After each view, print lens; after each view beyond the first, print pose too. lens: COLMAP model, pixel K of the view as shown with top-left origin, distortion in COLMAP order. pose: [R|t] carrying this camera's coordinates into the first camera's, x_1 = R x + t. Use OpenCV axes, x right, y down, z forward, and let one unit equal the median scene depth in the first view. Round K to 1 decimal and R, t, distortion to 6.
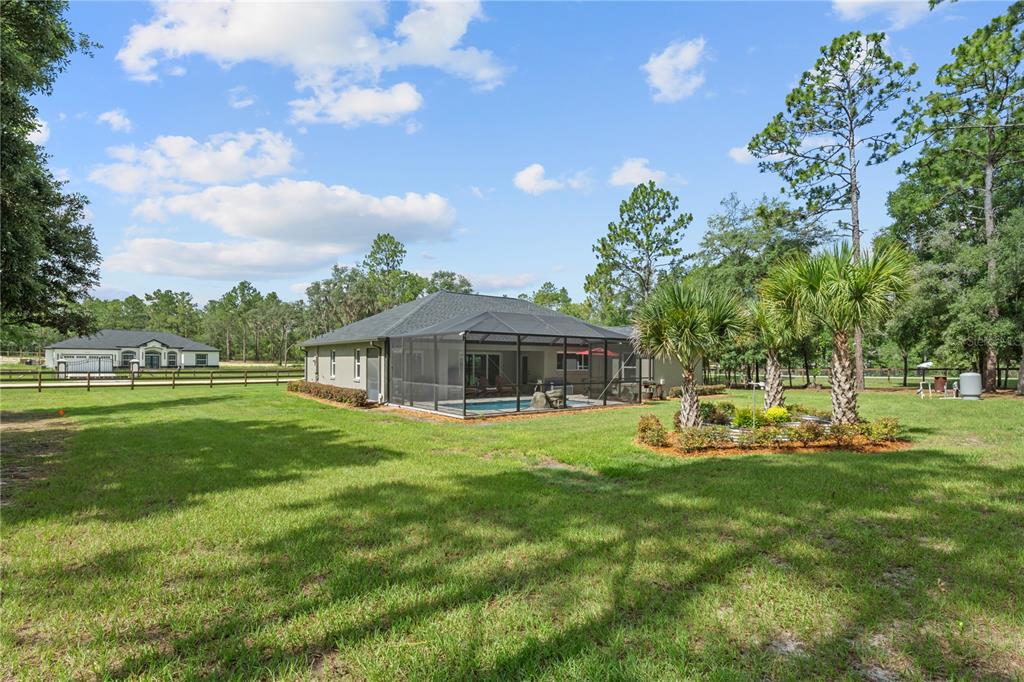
lens RADIAL K [[501.4, 0, 512.0], [0, 501.4, 341.0], [0, 0, 1]] dist [0.000885, -0.000014]
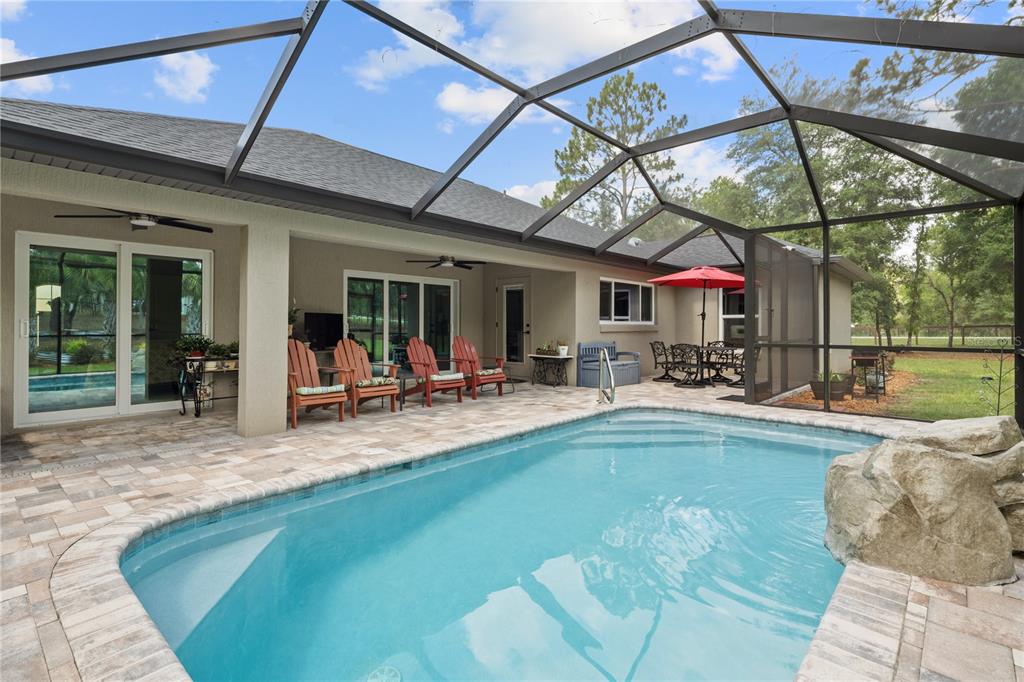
lens RADIAL K [[502.6, 0, 509.6], [0, 502.6, 317.2], [0, 0, 1]] dist [-0.003158, -0.001309]
pose [[0.983166, 0.000392, 0.182714, -0.027695], [-0.004946, 0.999688, 0.024470, 0.022601], [-0.182648, -0.024962, 0.982861, 0.311306]]
